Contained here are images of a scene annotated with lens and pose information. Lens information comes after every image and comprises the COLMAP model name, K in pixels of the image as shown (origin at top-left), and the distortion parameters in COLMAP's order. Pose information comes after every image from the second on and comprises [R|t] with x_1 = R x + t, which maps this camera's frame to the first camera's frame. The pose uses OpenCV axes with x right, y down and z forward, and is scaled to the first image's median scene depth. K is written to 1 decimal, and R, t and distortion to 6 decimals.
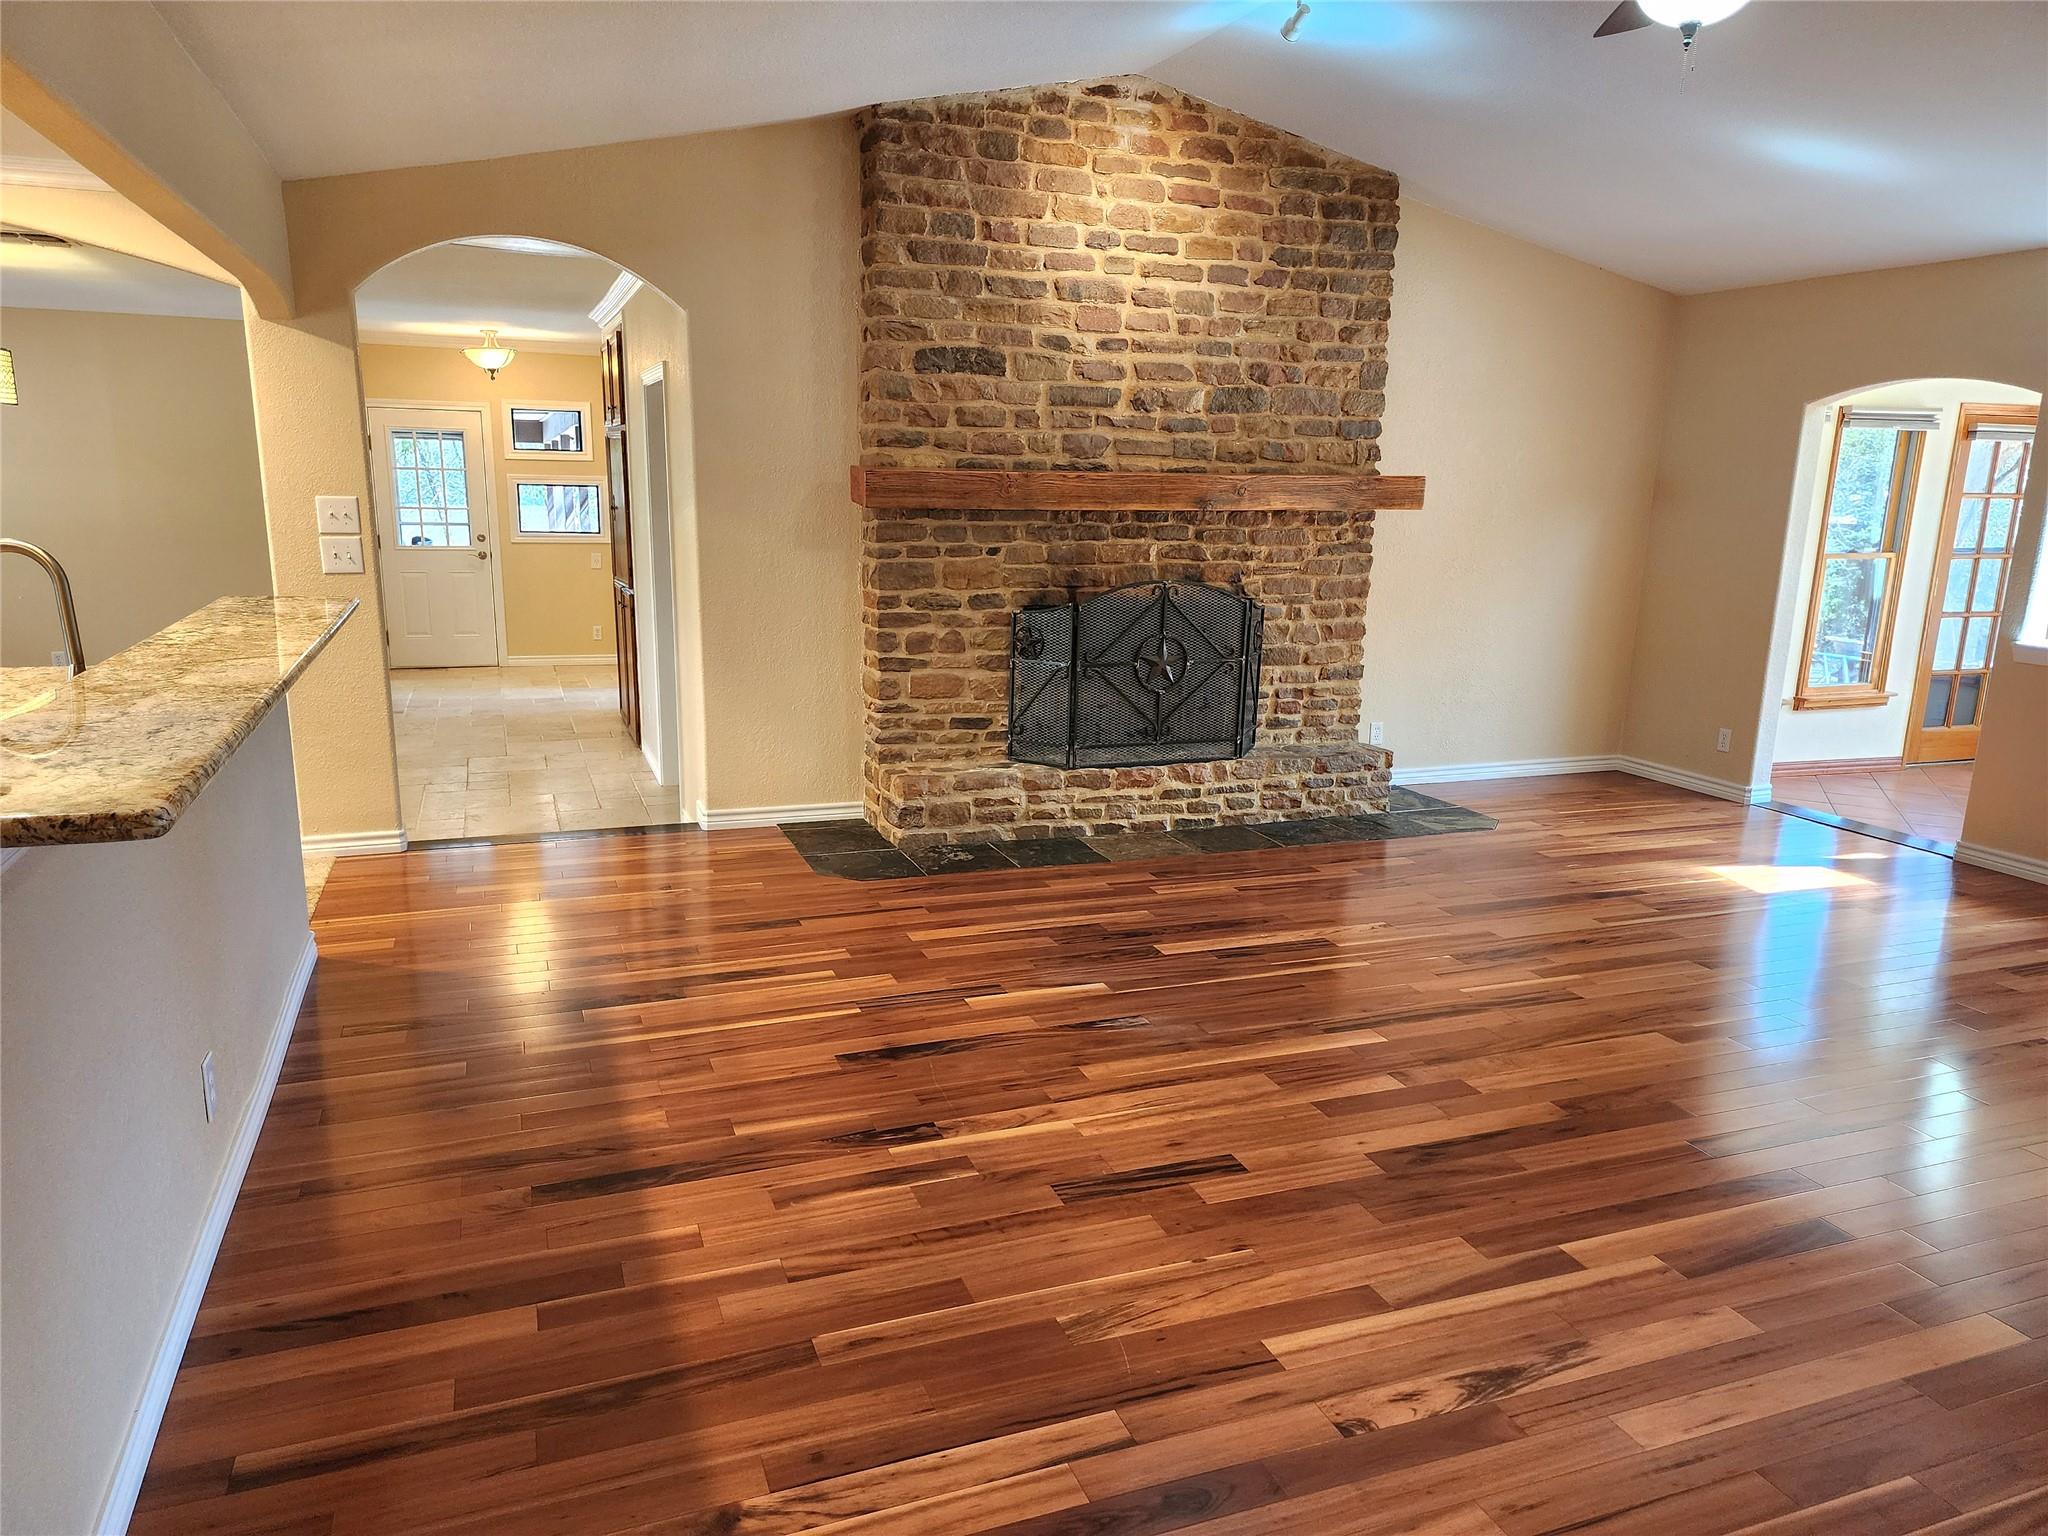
lens RADIAL K [[1375.8, 0, 1013.7], [0, 1375.8, 797.5], [0, 0, 1]] dist [0.071220, -0.053811]
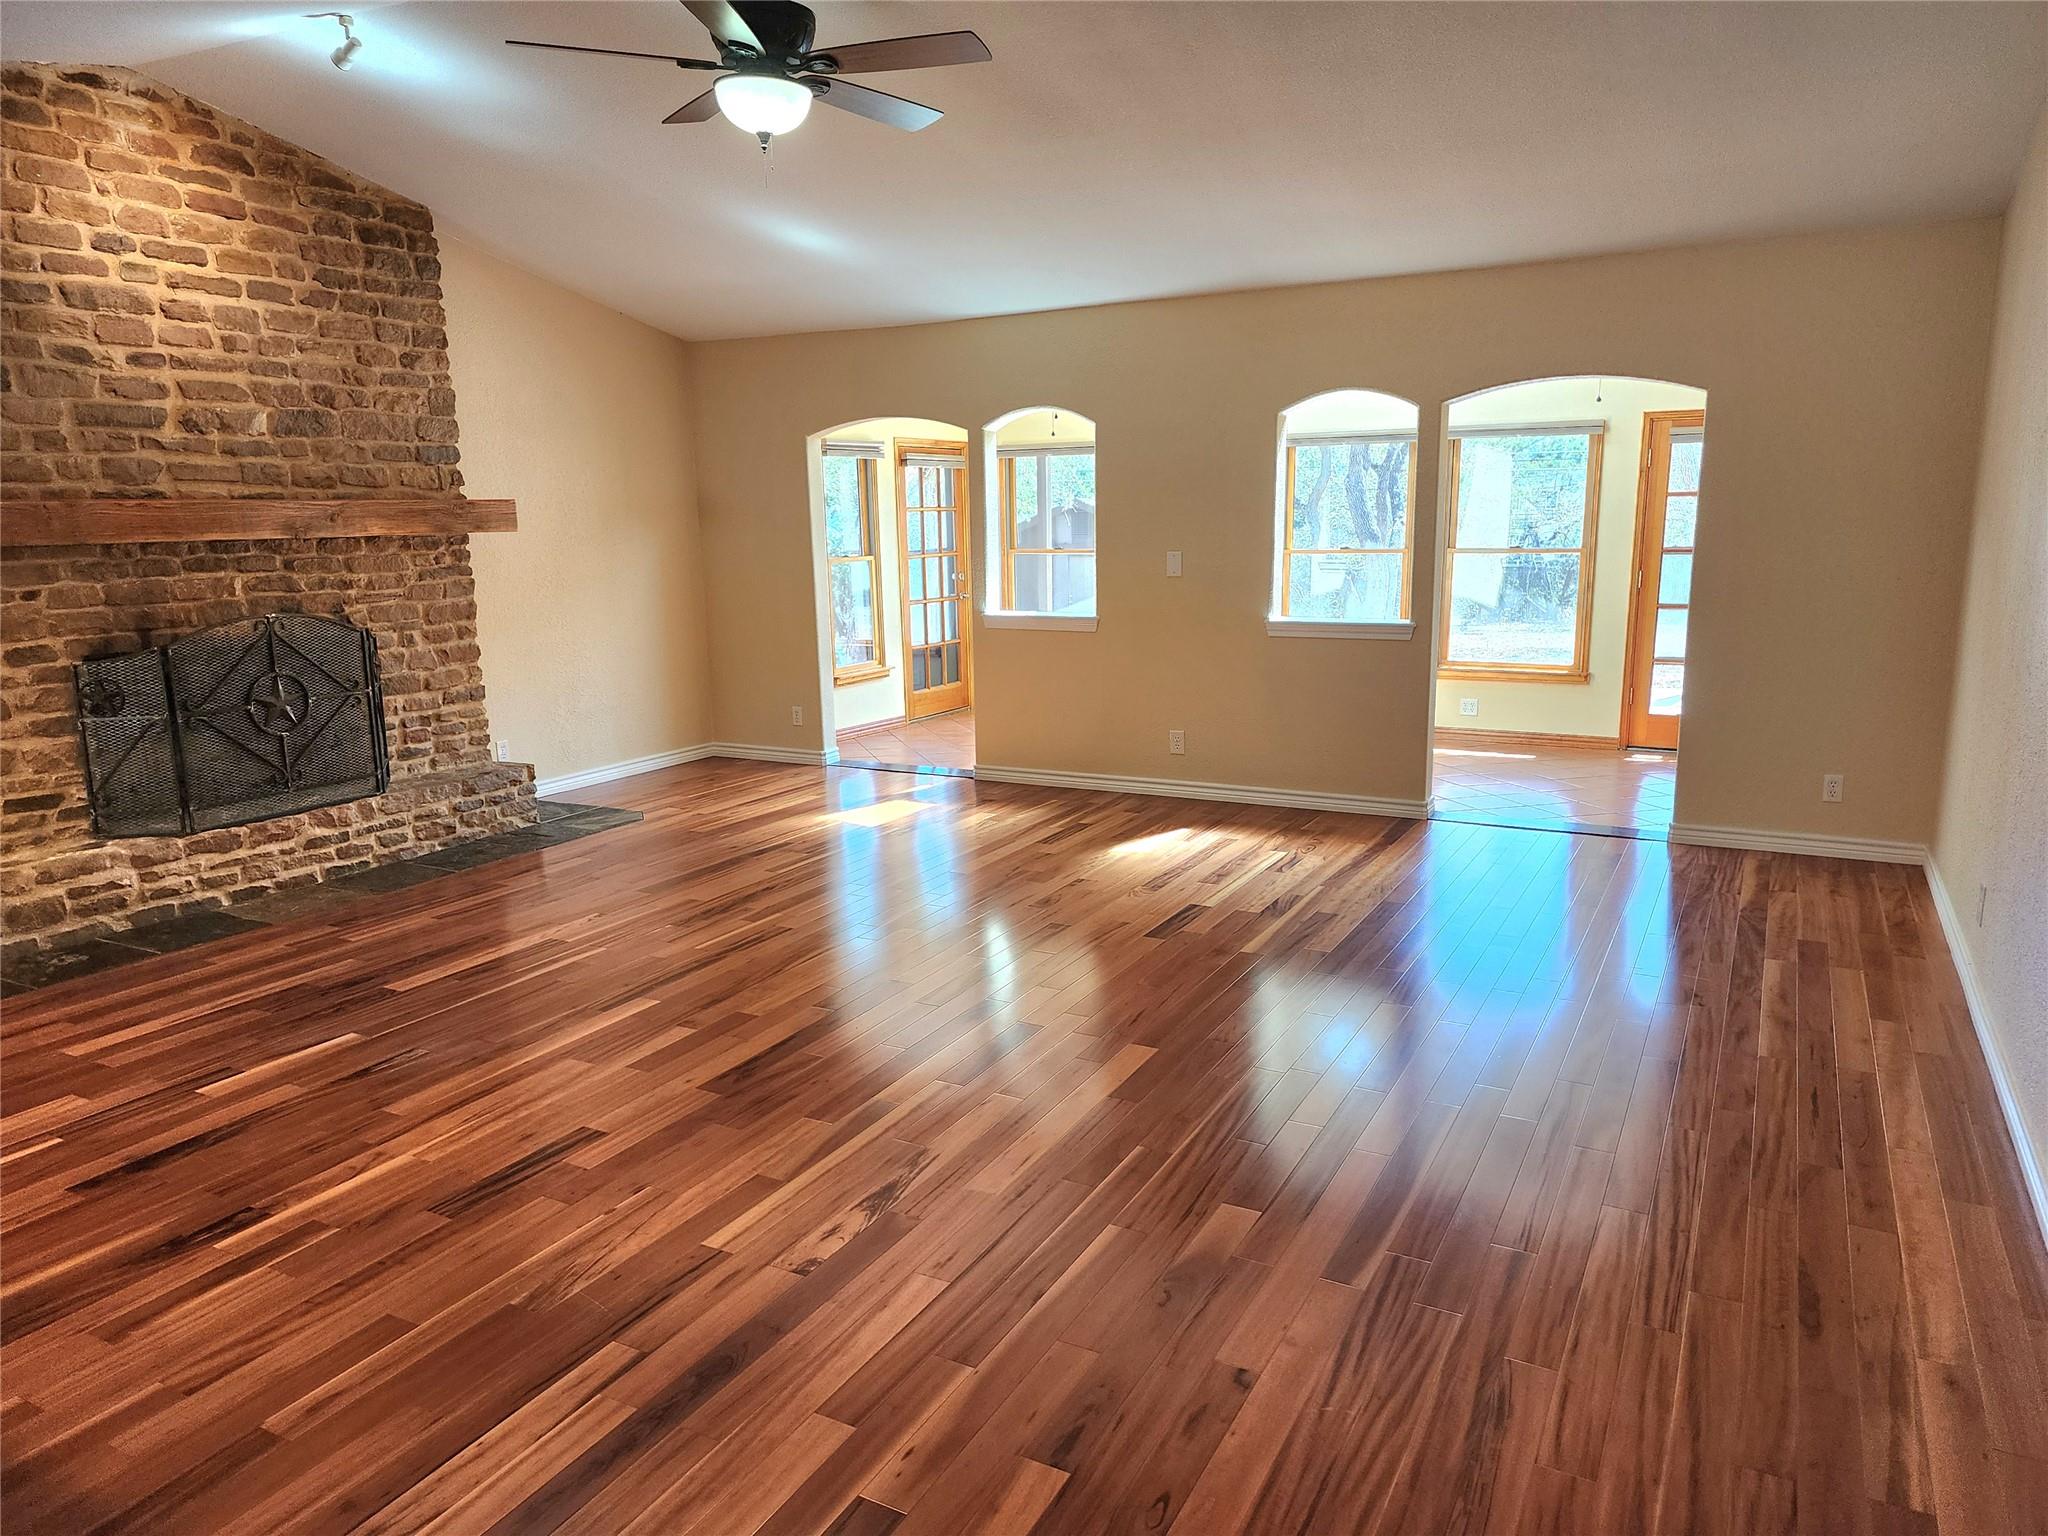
lens RADIAL K [[1375.8, 0, 1039.5], [0, 1375.8, 779.6], [0, 0, 1]] dist [0.071220, -0.053811]
pose [[0.749240, -0.158629, 0.643022, -0.124670], [0.180046, 0.983113, 0.032740, 0.013441], [-0.637357, 0.091244, 0.765148, -0.034381]]
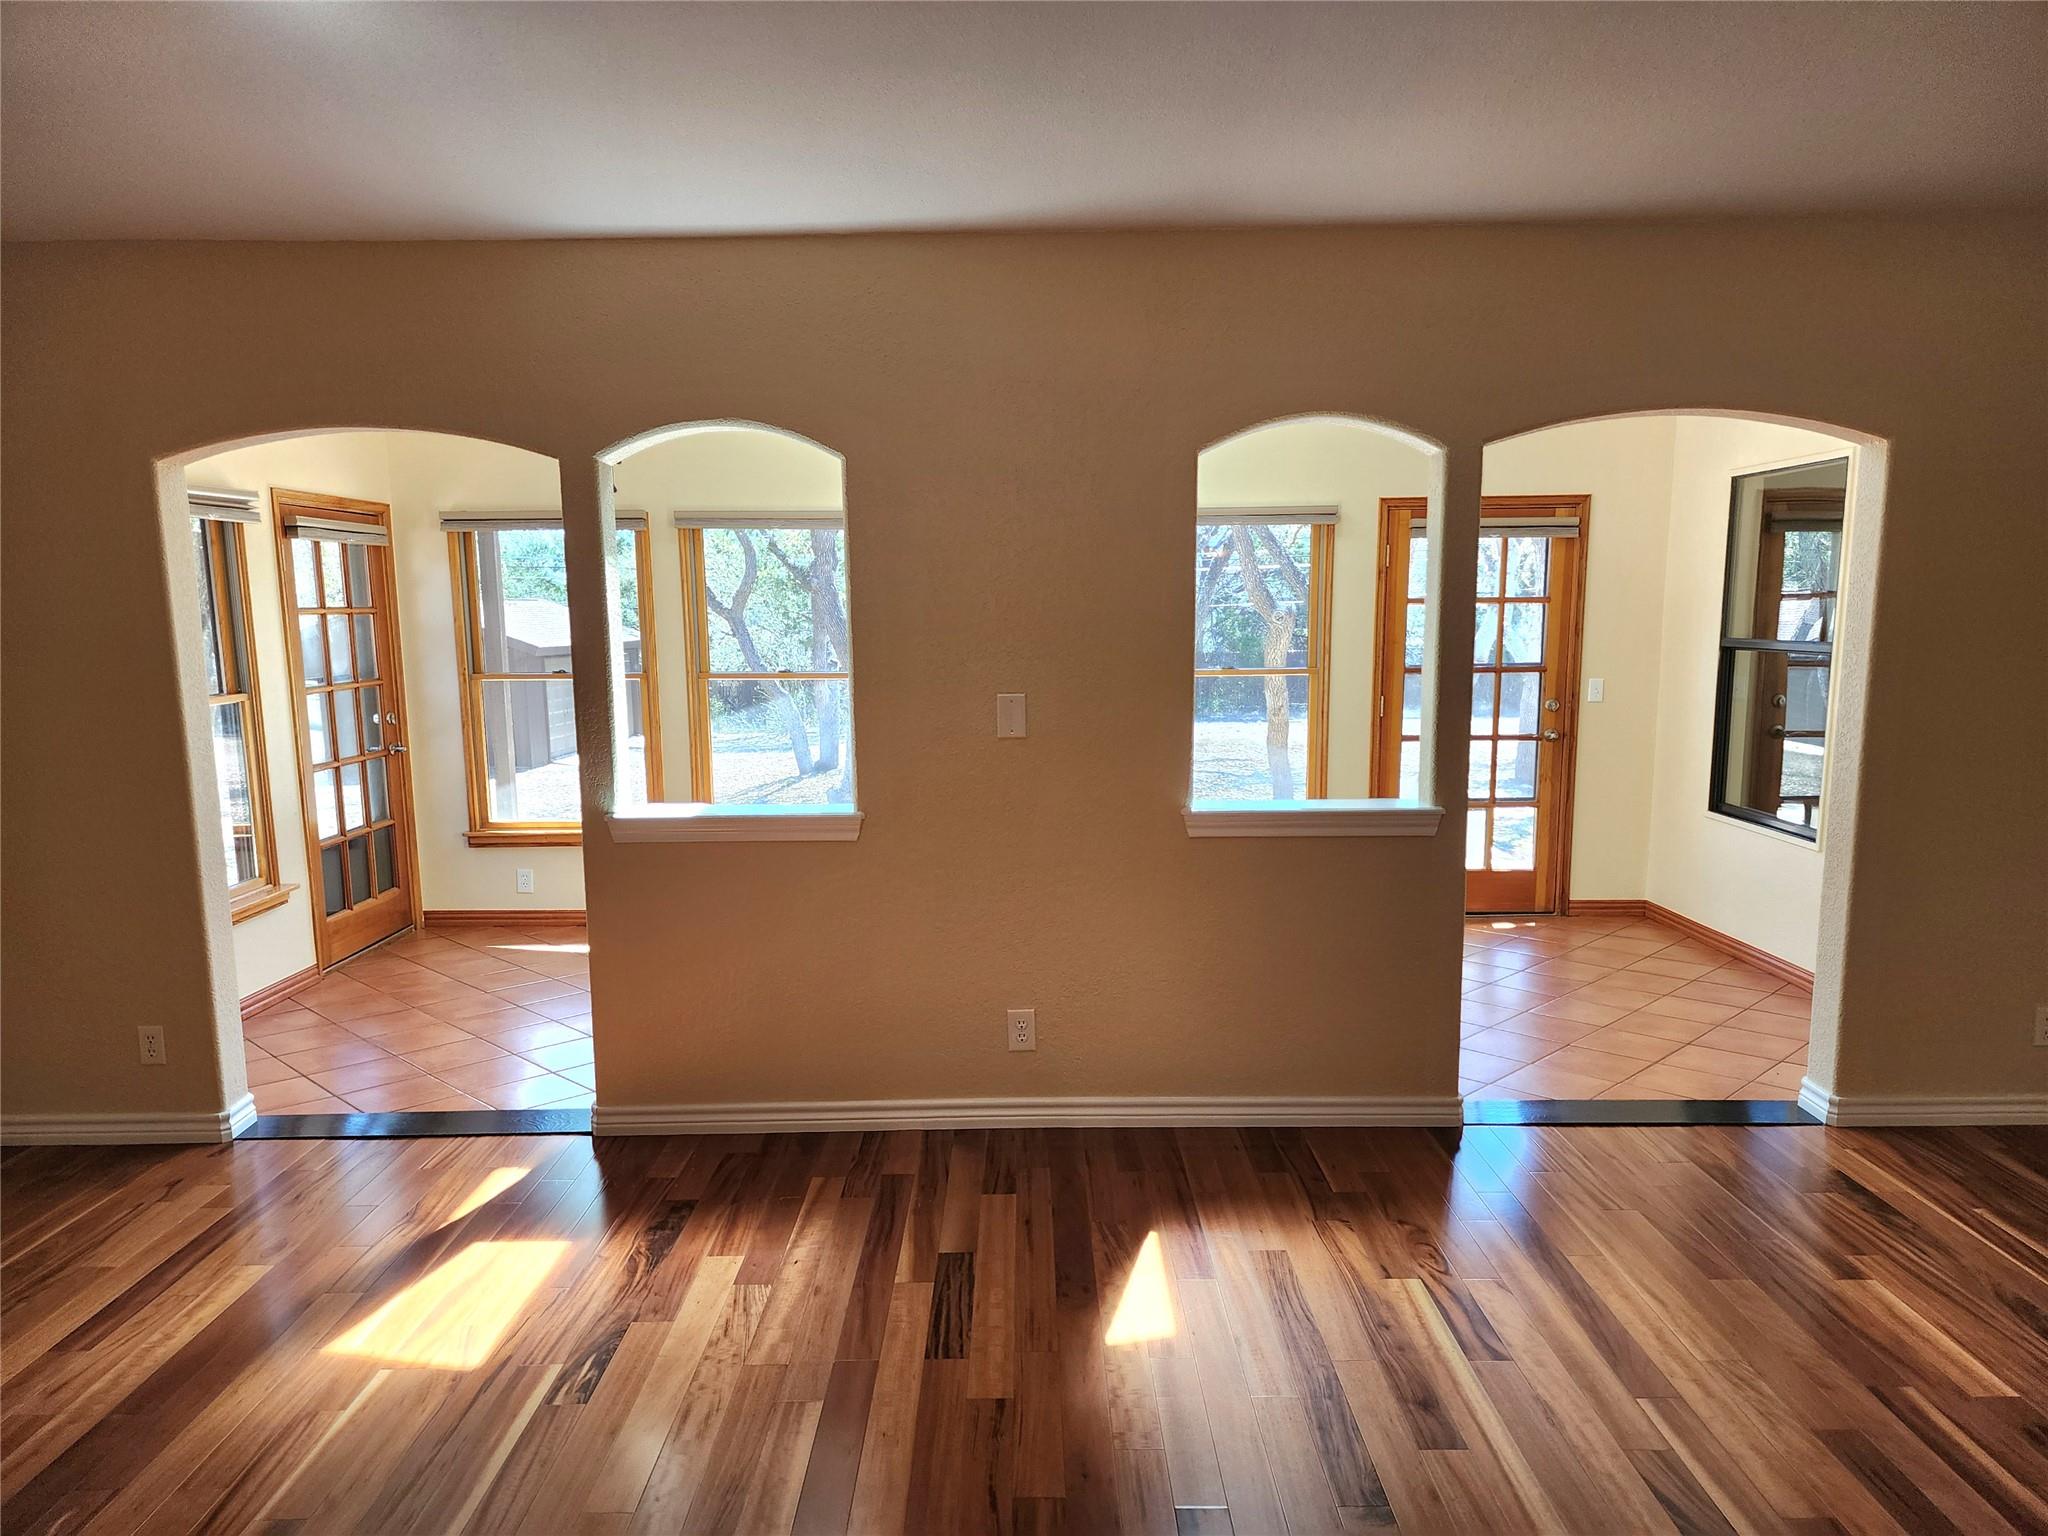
lens RADIAL K [[1375.8, 0, 1040.7], [0, 1375.8, 788.9], [0, 0, 1]] dist [0.071220, -0.053811]
pose [[0.343323, -0.153837, 0.926533, 0.149820], [0.229886, 0.970252, 0.075913, -0.125202], [-0.910649, 0.186934, 0.368475, 0.543605]]
